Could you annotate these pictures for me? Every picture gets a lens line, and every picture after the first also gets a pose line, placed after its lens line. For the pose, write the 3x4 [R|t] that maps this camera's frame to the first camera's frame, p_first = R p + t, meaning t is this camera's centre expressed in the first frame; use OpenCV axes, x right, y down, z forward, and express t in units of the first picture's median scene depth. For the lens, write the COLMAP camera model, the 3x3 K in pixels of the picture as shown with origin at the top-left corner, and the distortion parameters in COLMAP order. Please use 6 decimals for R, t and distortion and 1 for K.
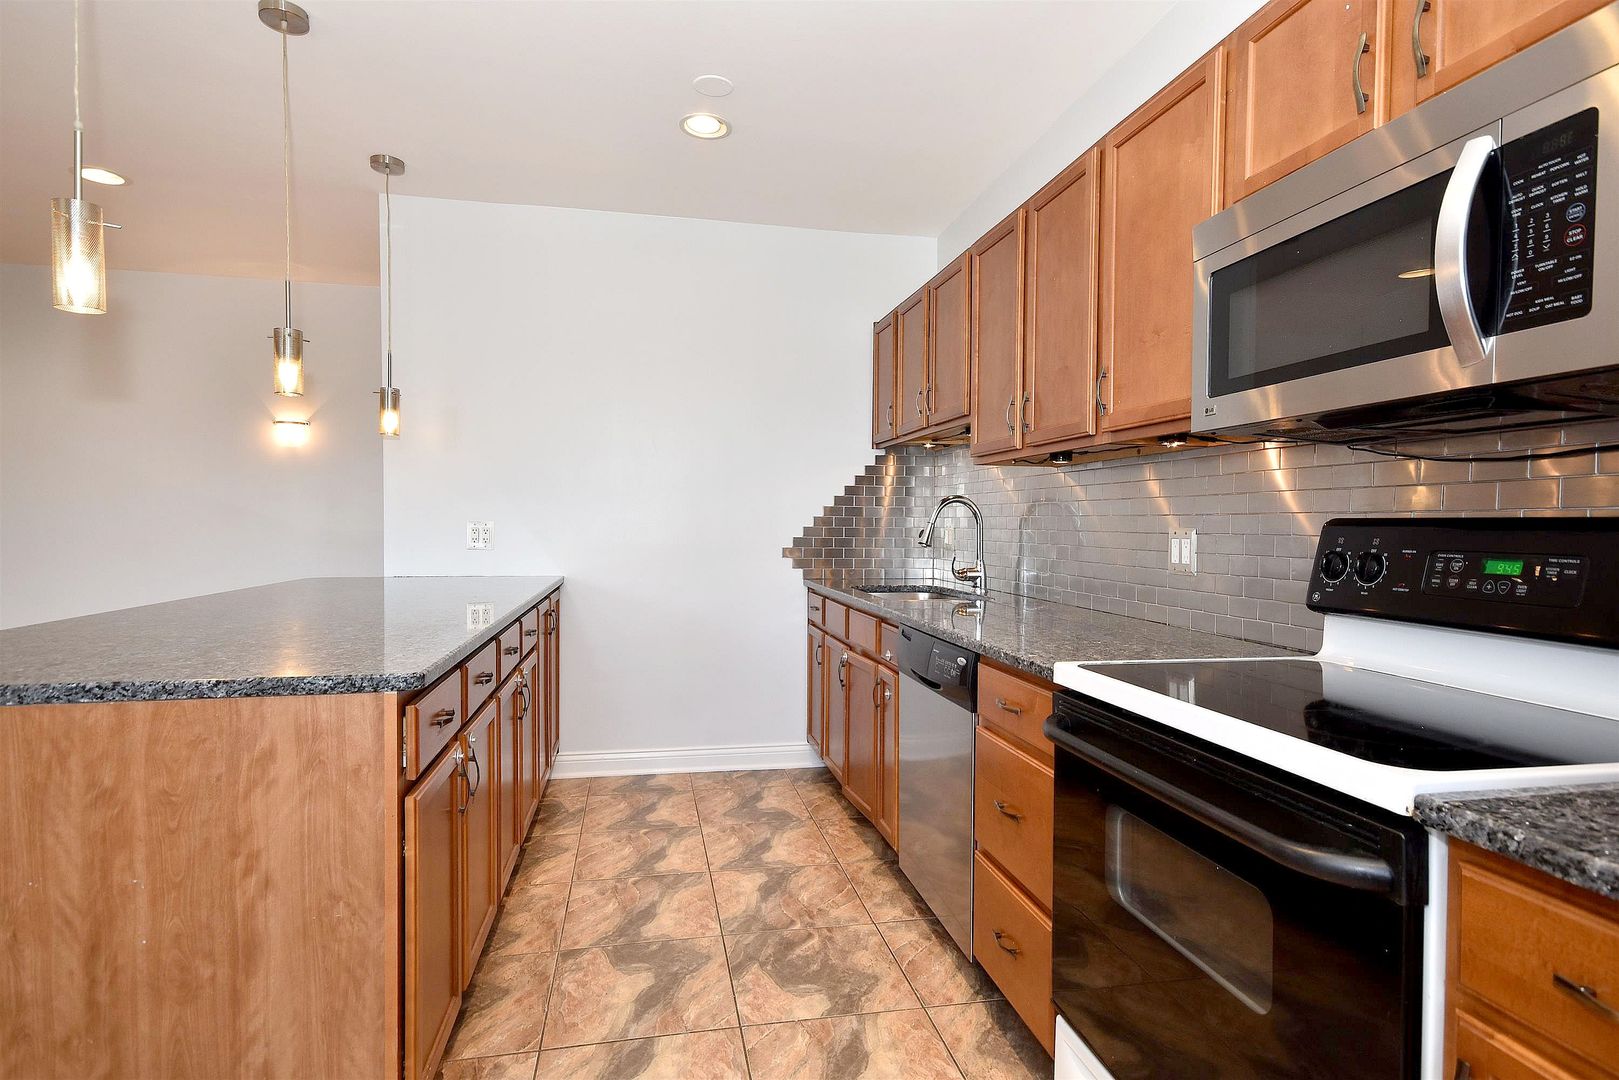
lens RADIAL K [[858.8, 0, 809.5], [0, 858.8, 540.0], [0, 0, 1]] dist [0.010981, 0.000676]
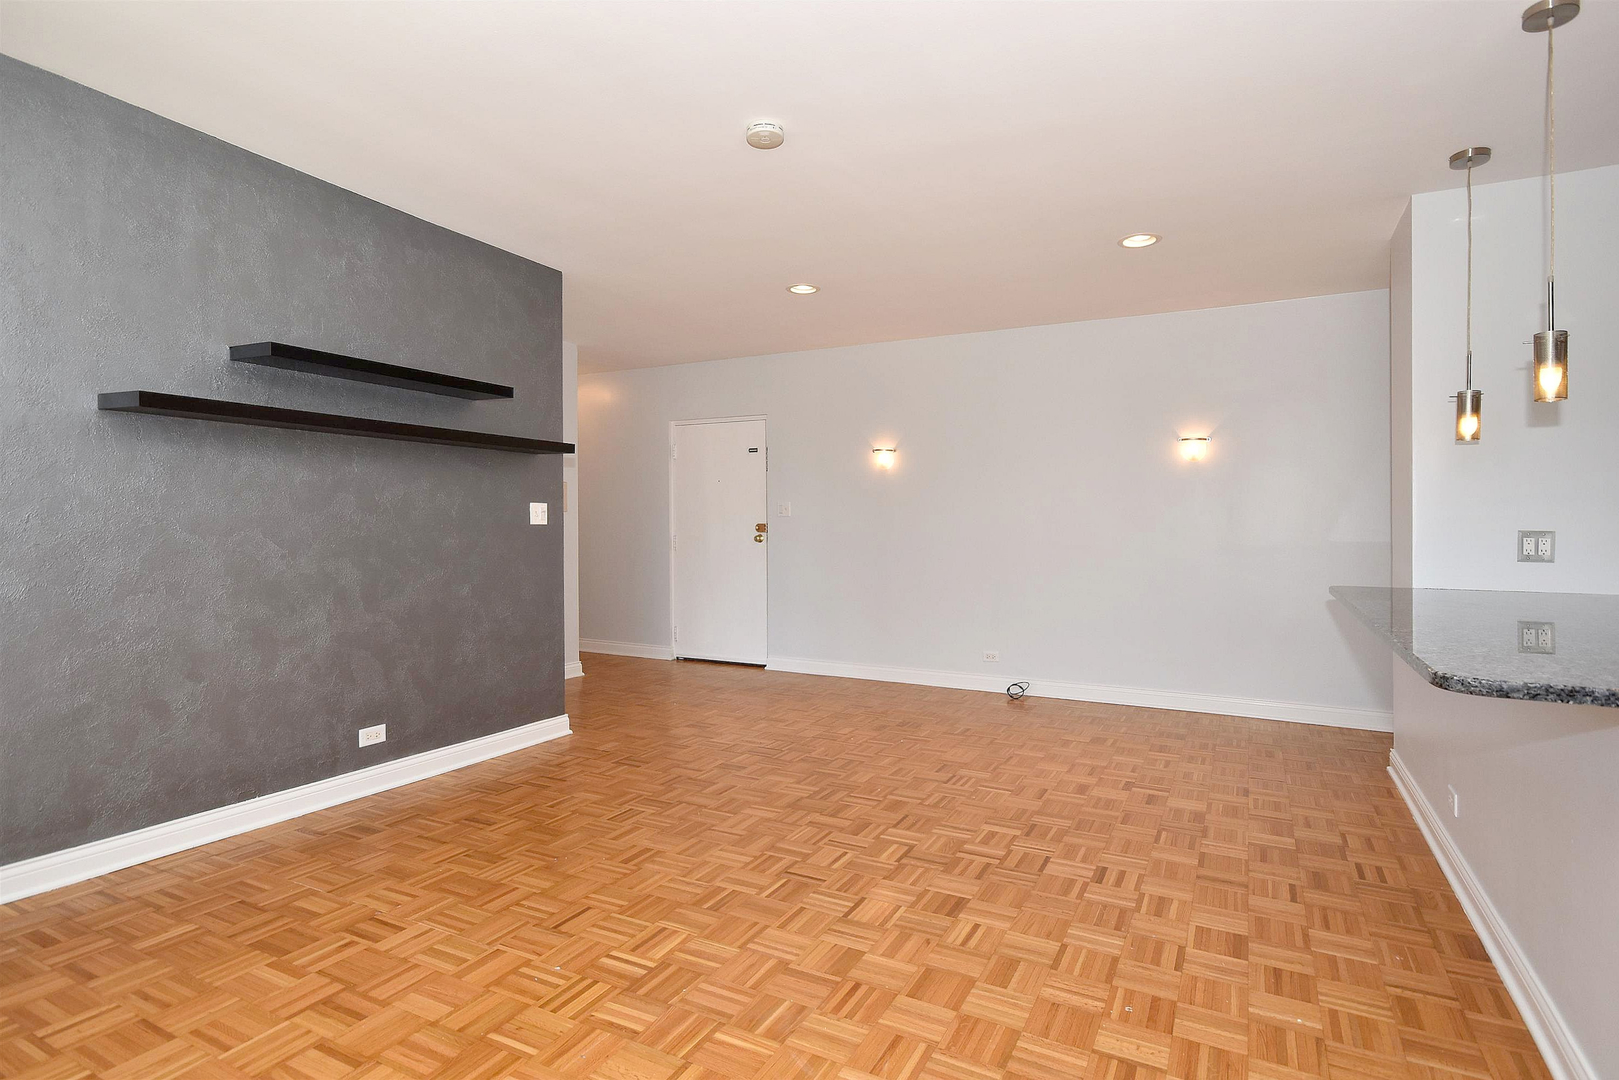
lens RADIAL K [[833.1, 0, 815.5], [0, 833.1, 534.4], [0, 0, 1]] dist [0.004055, -0.000485]
pose [[0.780126, 0.004705, -0.625604, -0.703380], [-0.014602, 0.999836, -0.010688, 0.003773], [0.625452, 0.017473, 0.780067, -0.252653]]
